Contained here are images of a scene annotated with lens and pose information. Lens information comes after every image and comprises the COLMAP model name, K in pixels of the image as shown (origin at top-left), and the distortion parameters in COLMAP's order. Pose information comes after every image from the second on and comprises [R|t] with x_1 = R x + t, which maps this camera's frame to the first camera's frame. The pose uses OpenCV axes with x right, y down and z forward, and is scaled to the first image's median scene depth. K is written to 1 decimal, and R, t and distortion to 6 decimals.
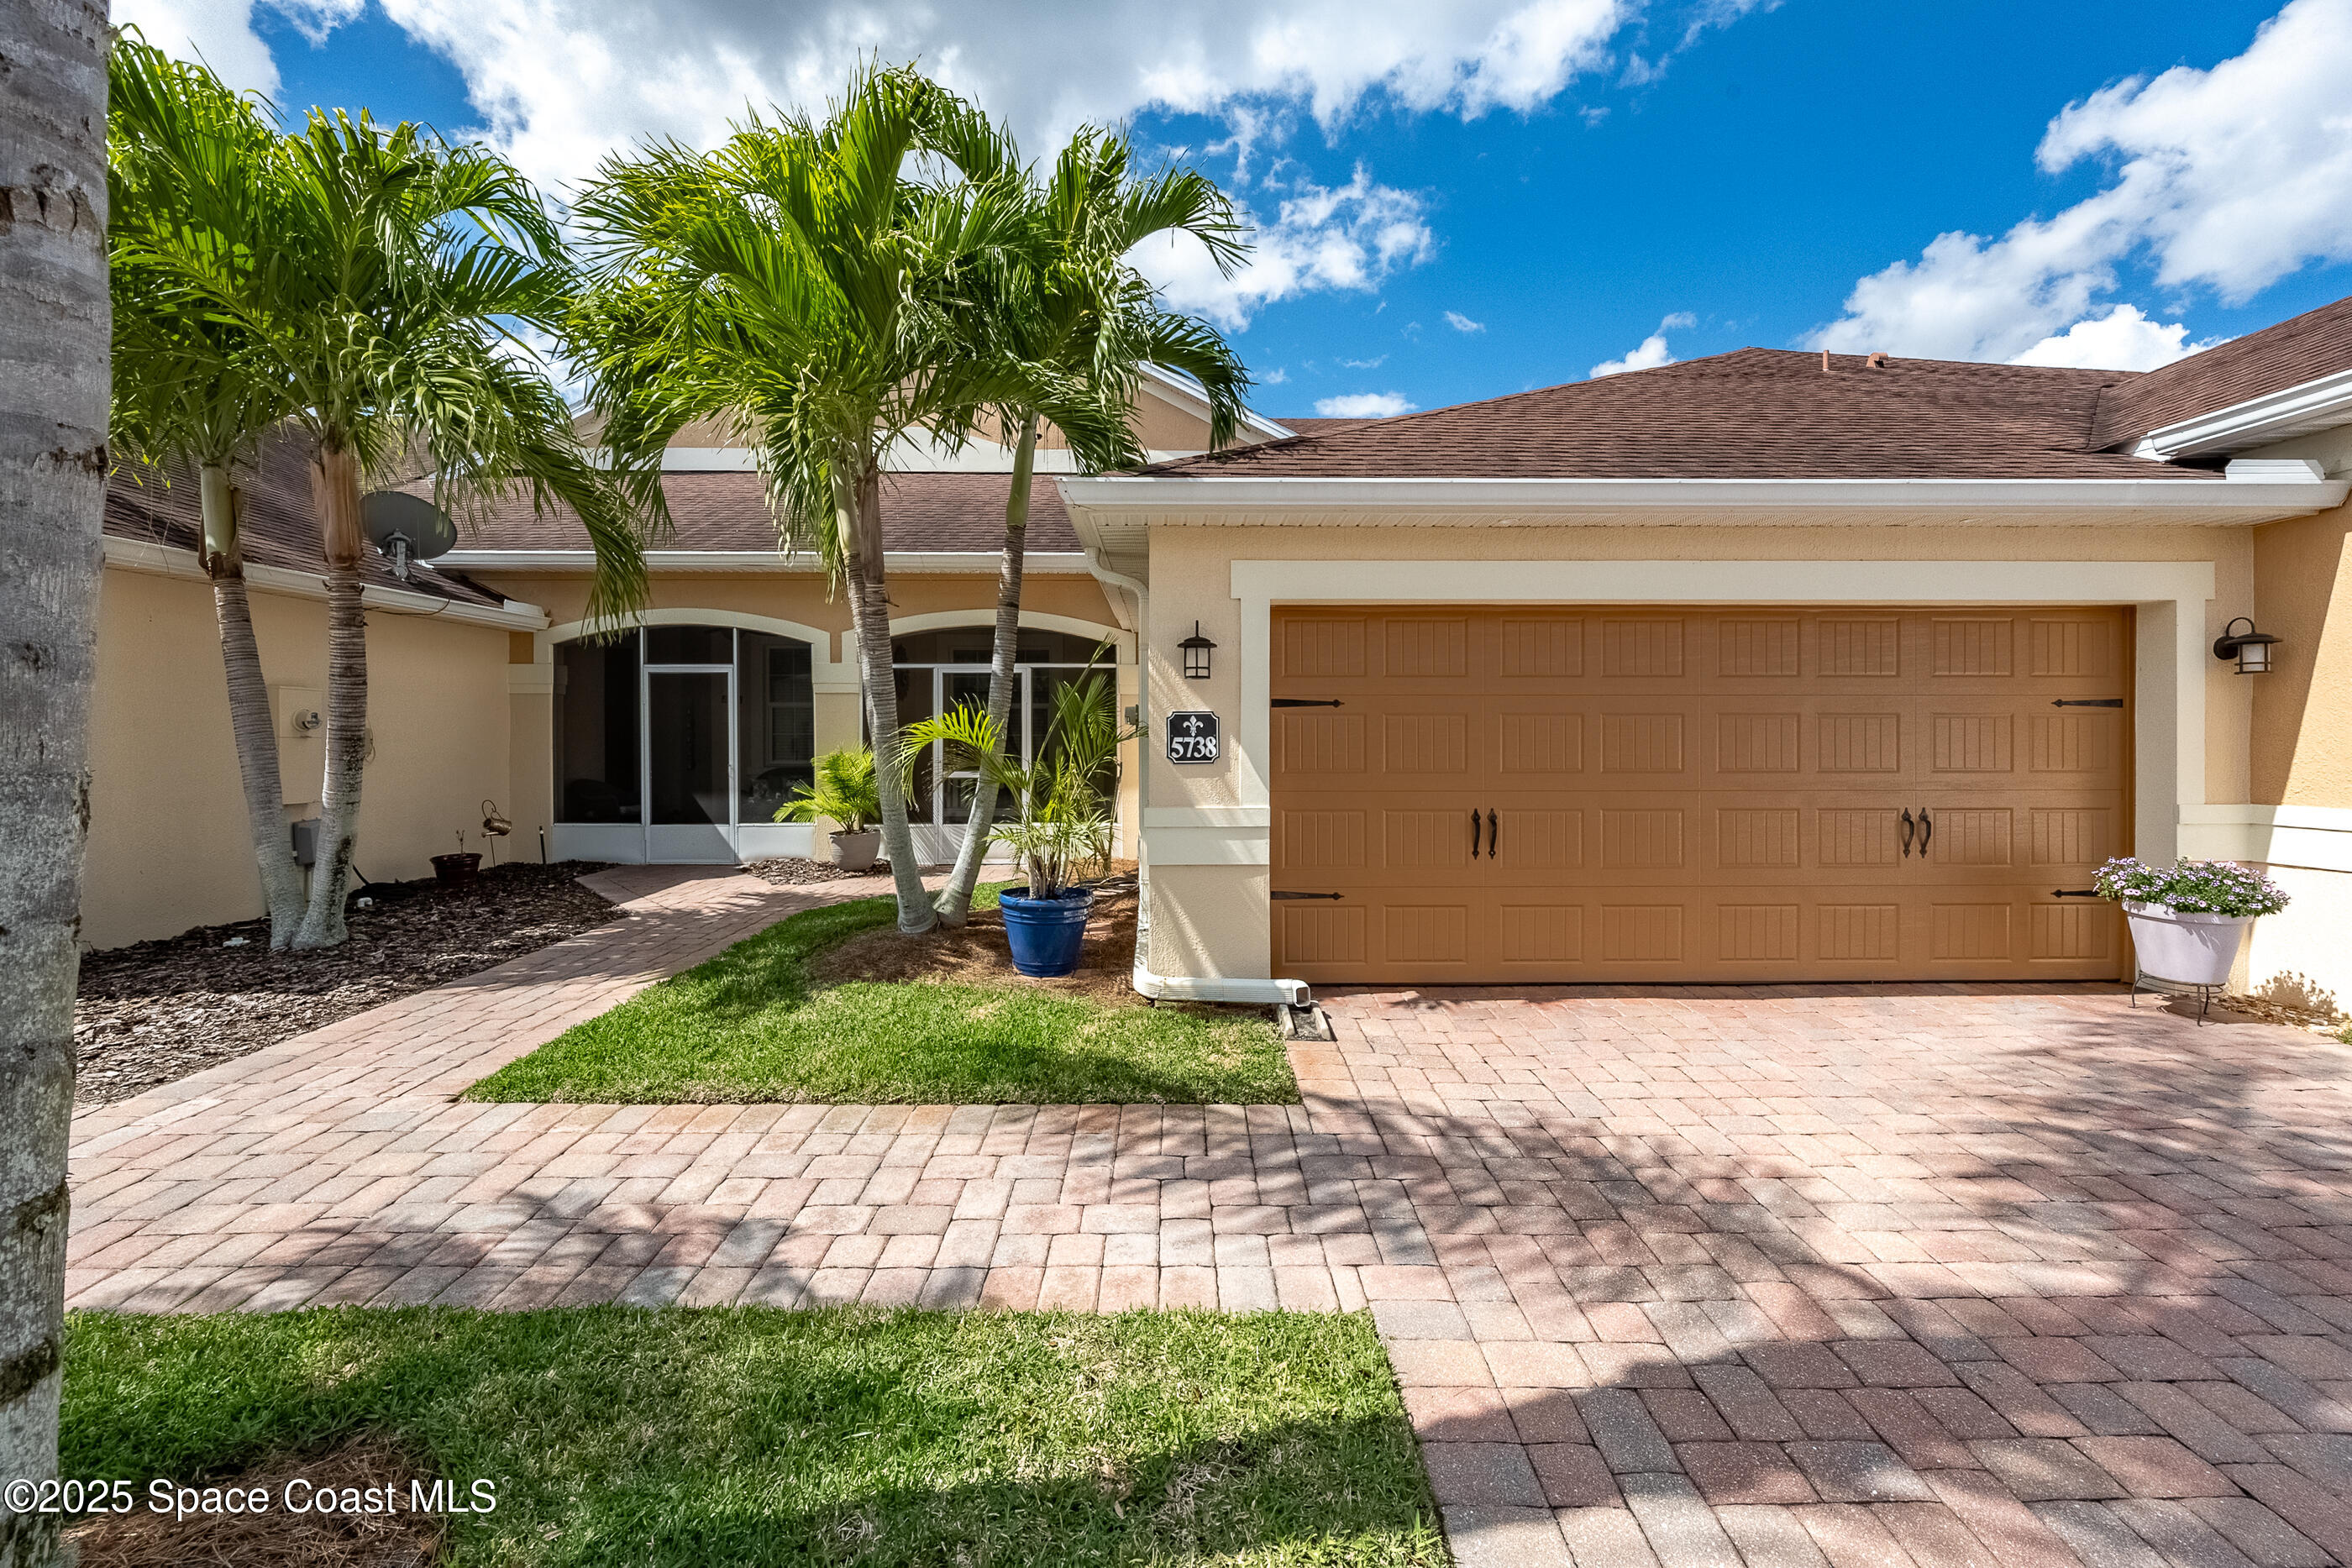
lens RADIAL K [[941.8, 0, 1188.8], [0, 941.8, 745.6], [0, 0, 1]] dist [0.002736, 0.000395]
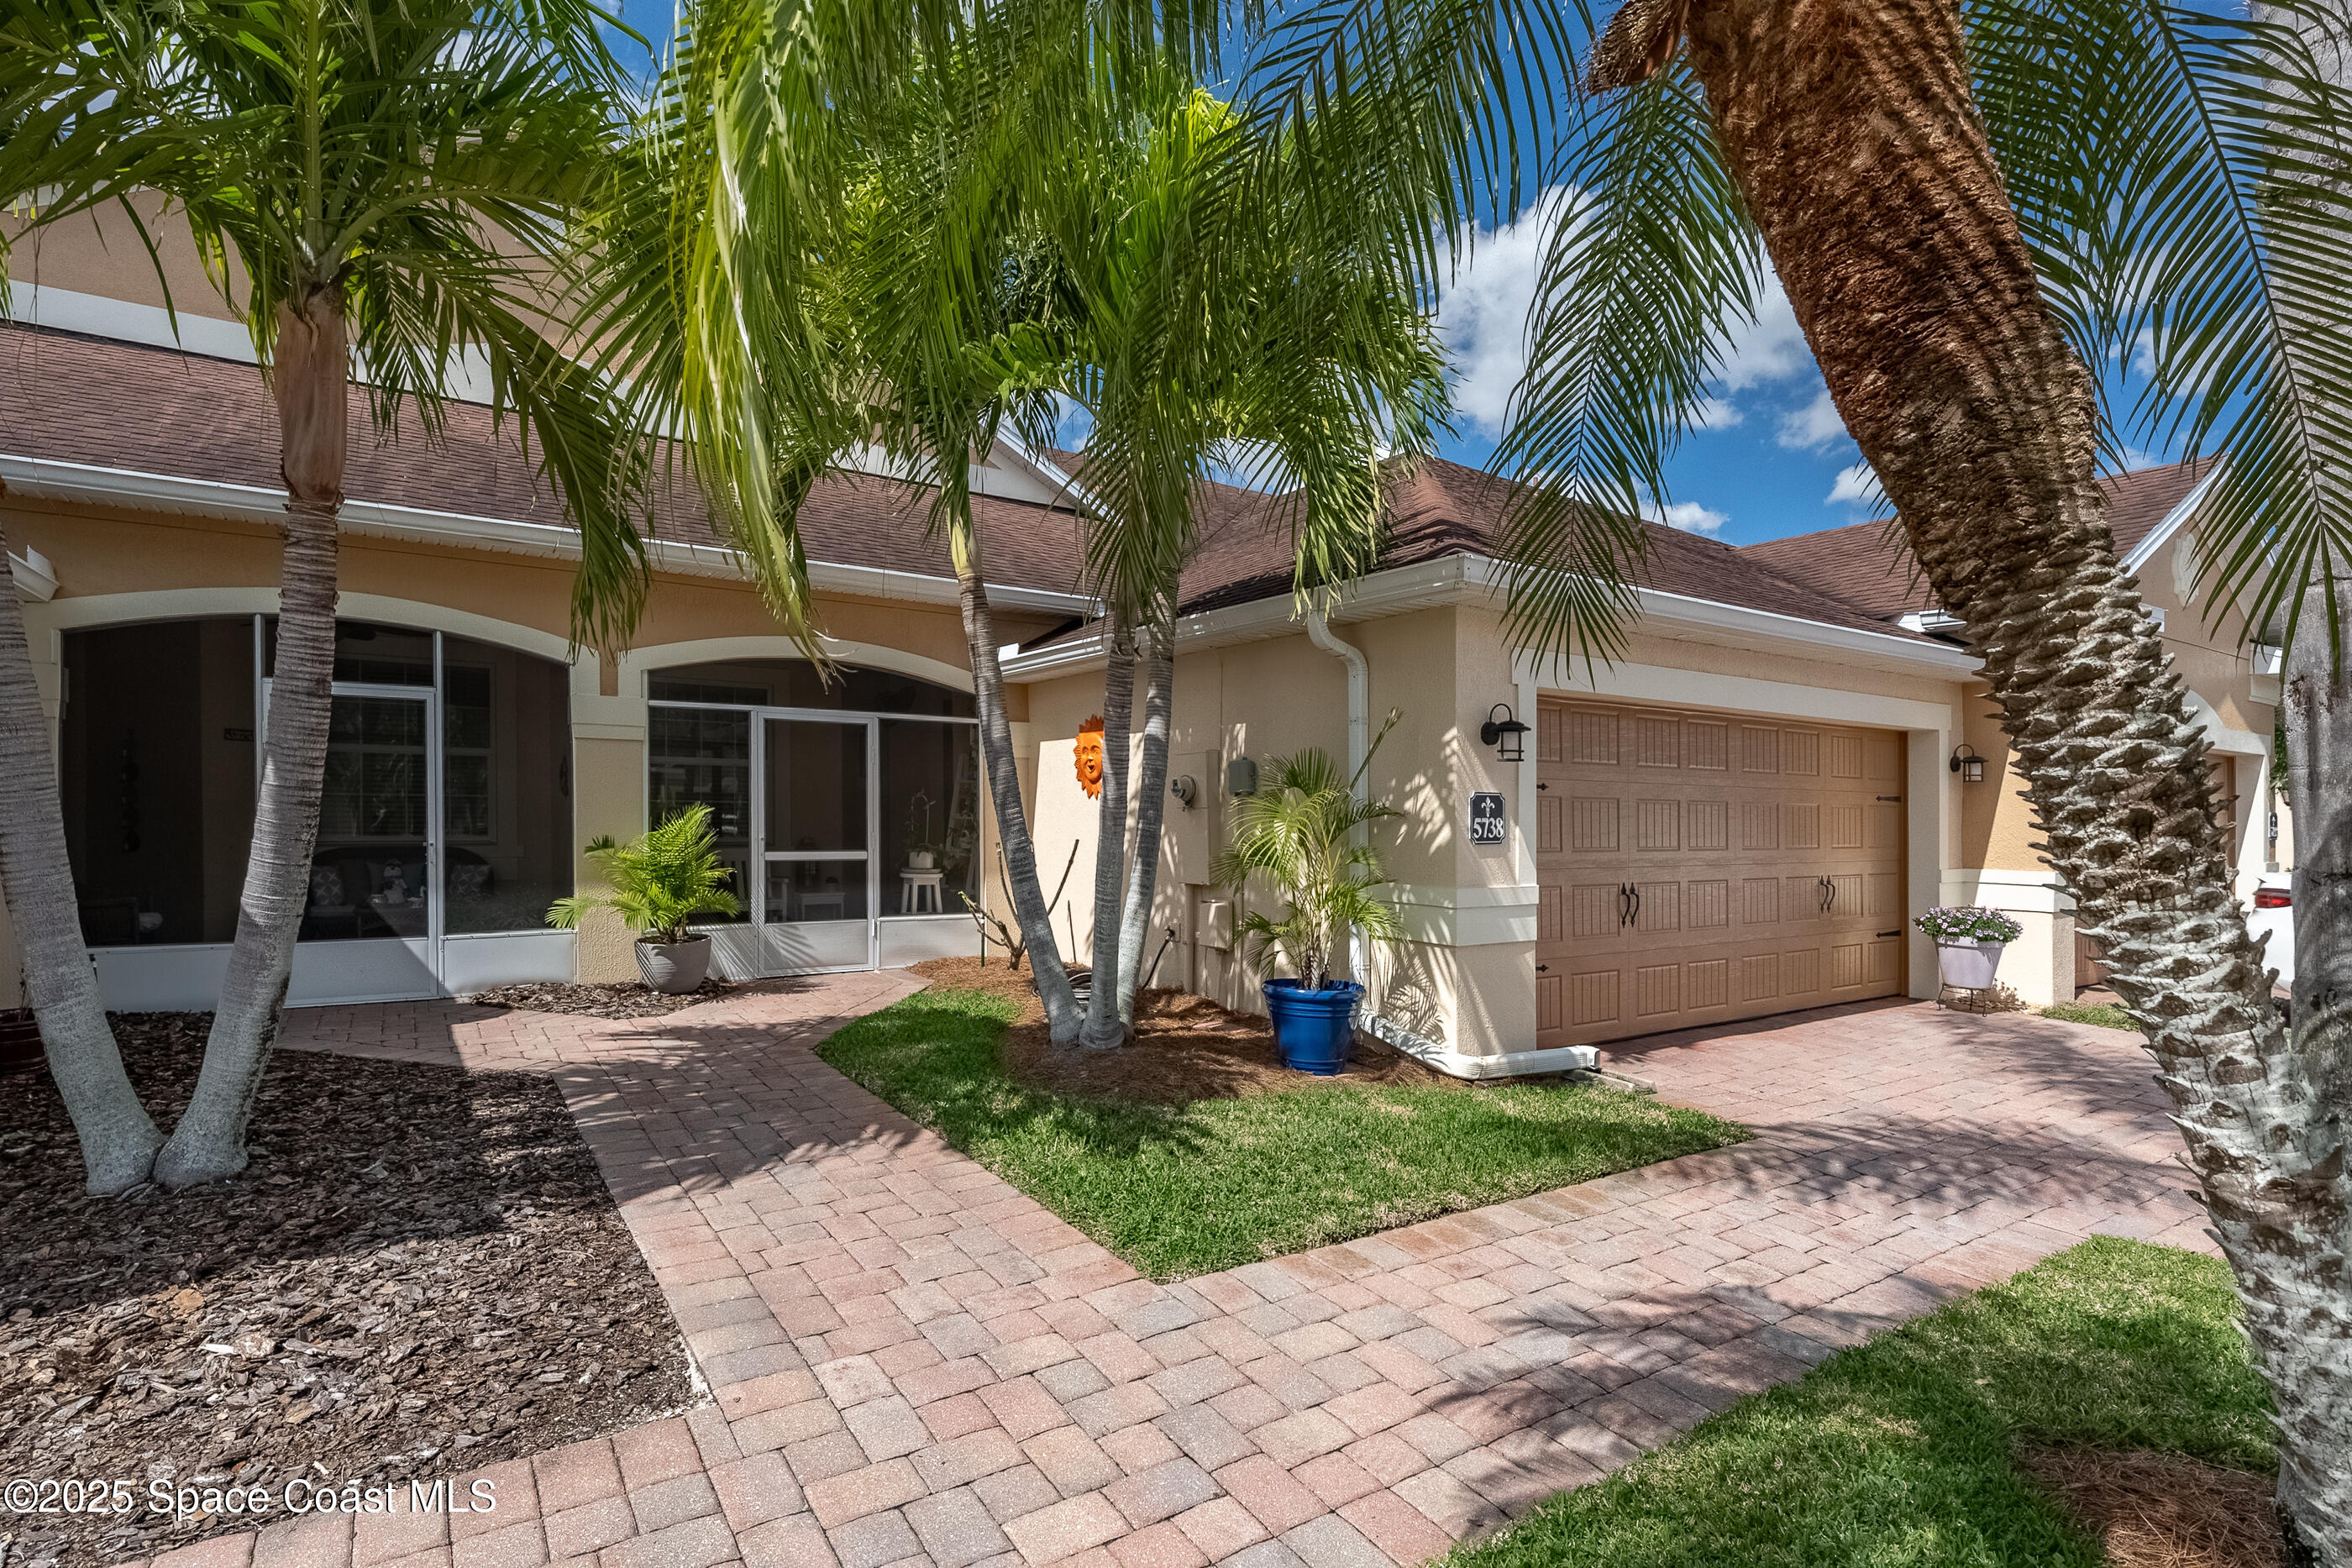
lens RADIAL K [[1125.1, 0, 1175.2], [0, 1125.1, 852.3], [0, 0, 1]] dist [0.001564, 0.000267]
pose [[0.845932, -0.006627, 0.533249, -0.874660], [-0.010727, 0.999509, 0.029439, -0.003849], [-0.533182, -0.030624, 0.845446, 0.151419]]
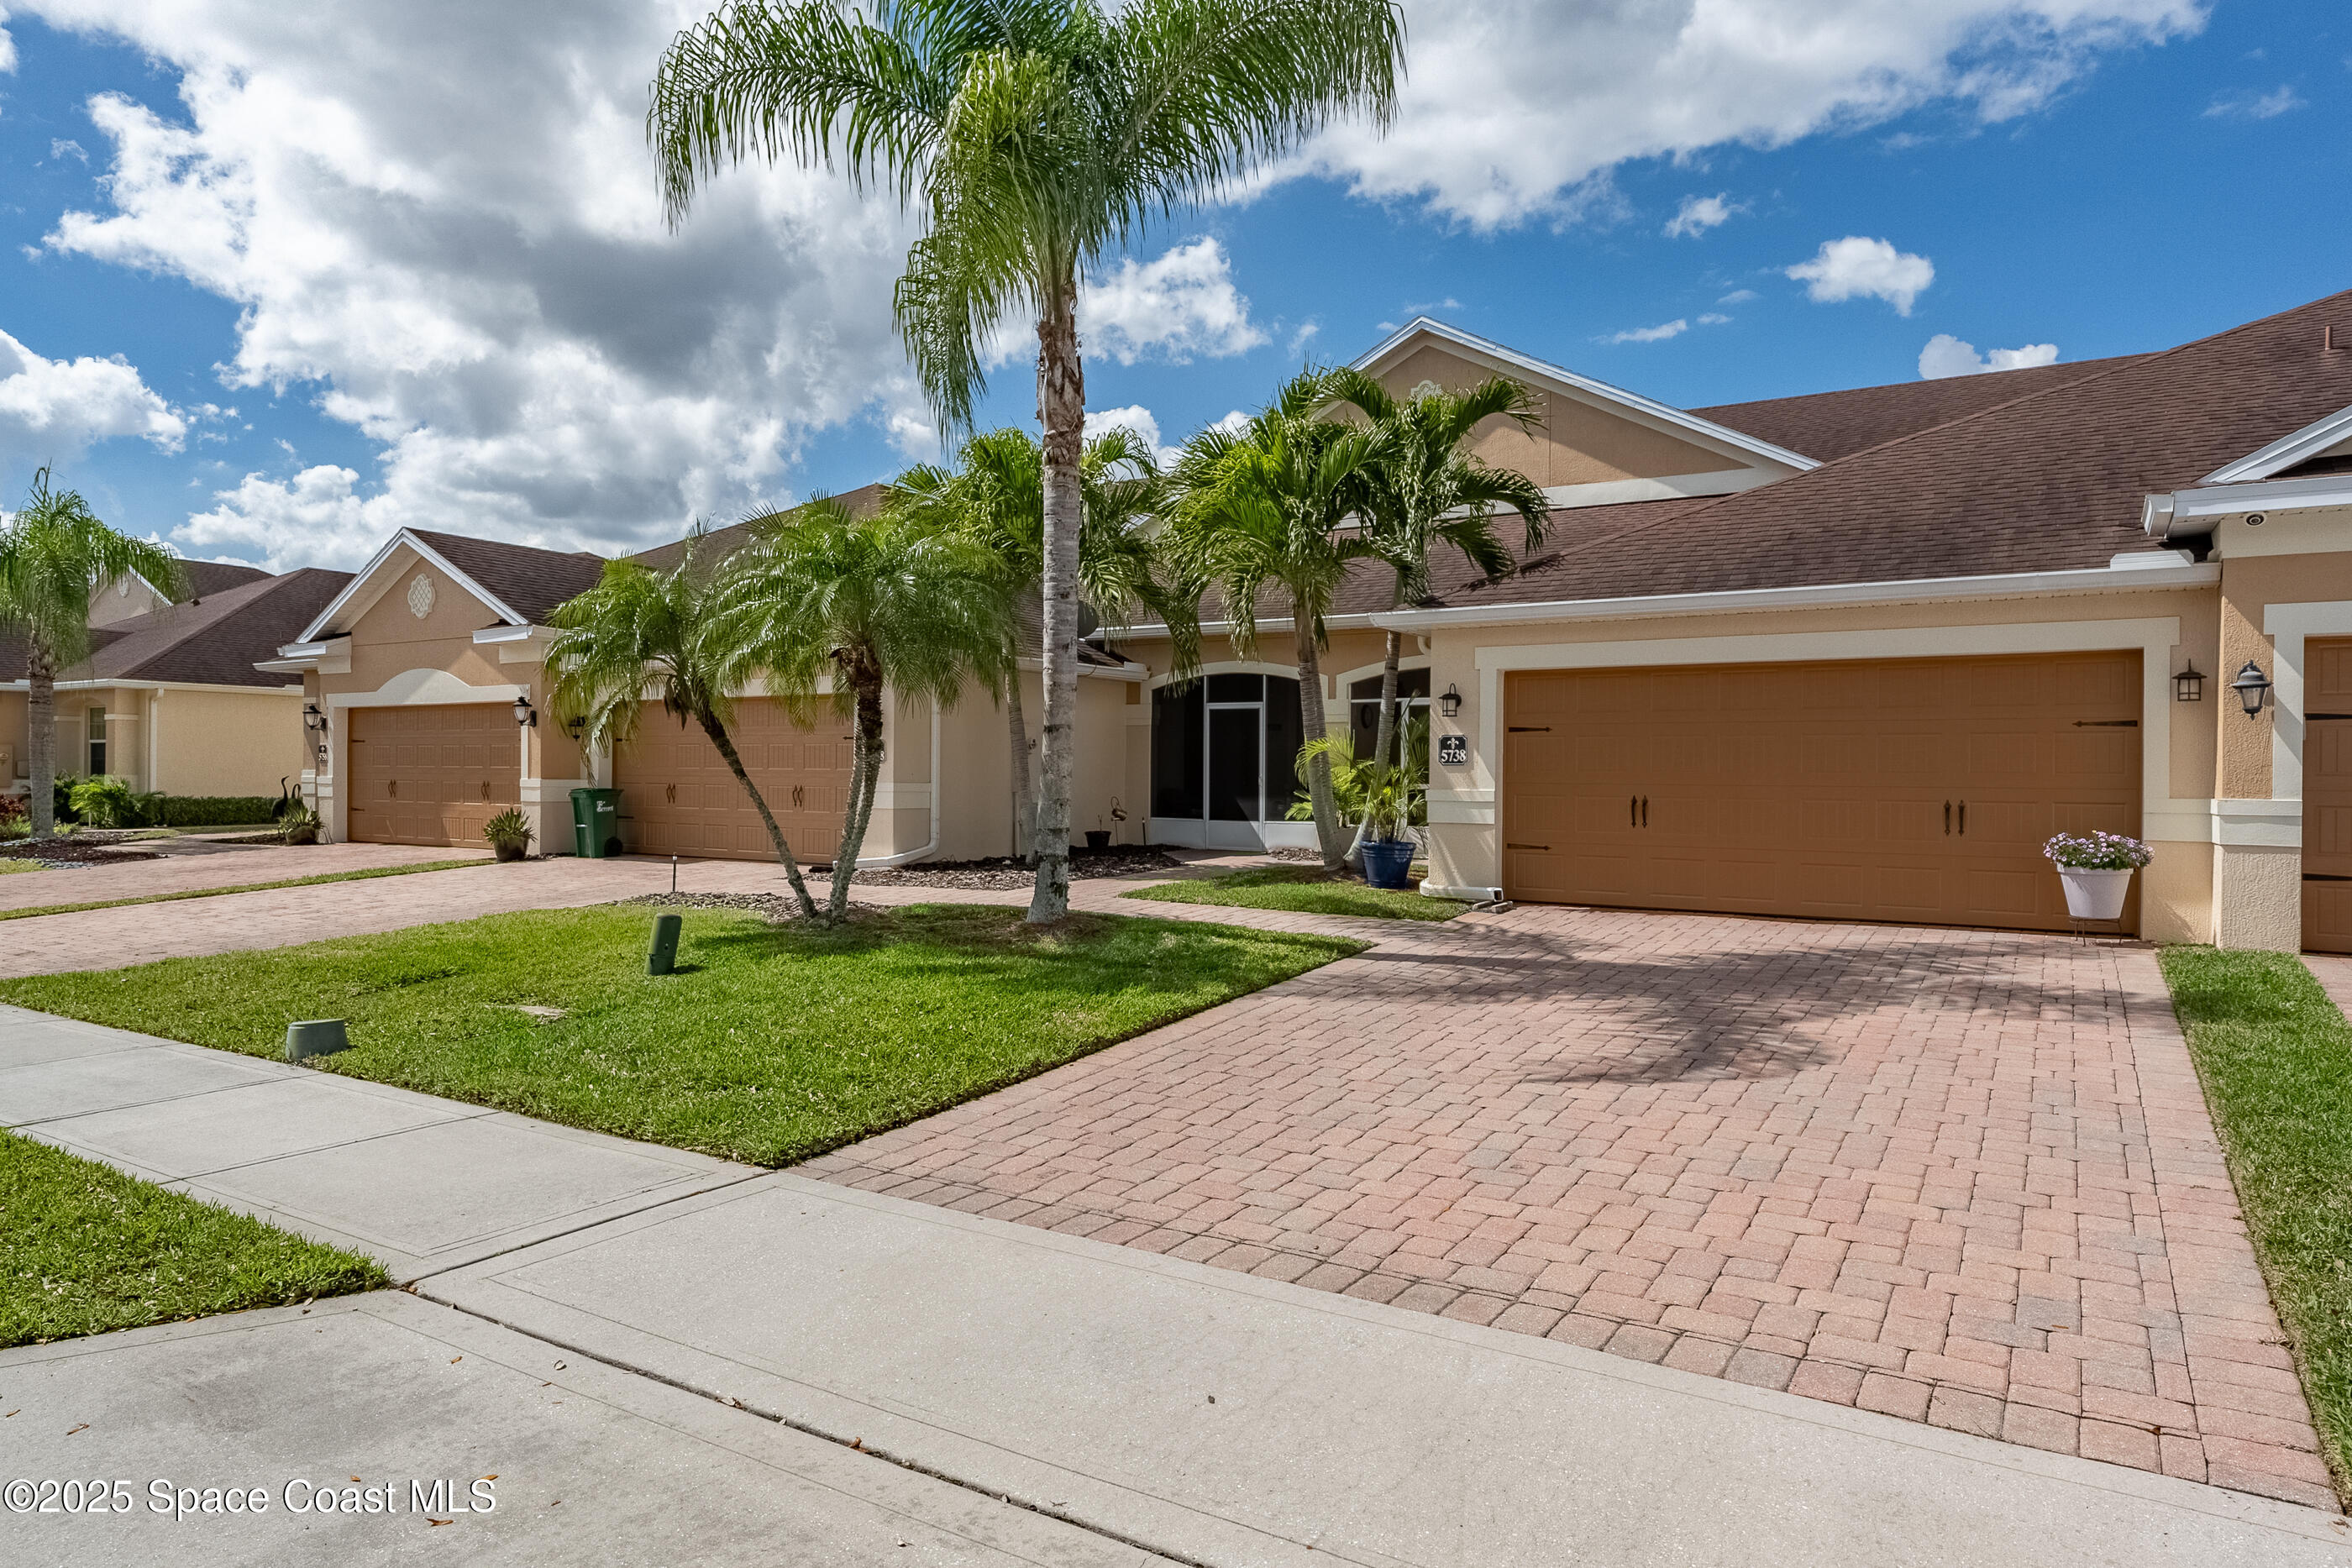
lens RADIAL K [[1420.1, 0, 1176.0], [0, 1420.1, 784.0], [0, 0, 1]] dist [0.000747, 0.000147]
pose [[0.837748, 0.011012, -0.545946, 0.960925], [-0.012266, 0.999924, 0.001347, 0.054058], [0.545919, 0.005568, 0.837819, -1.409350]]
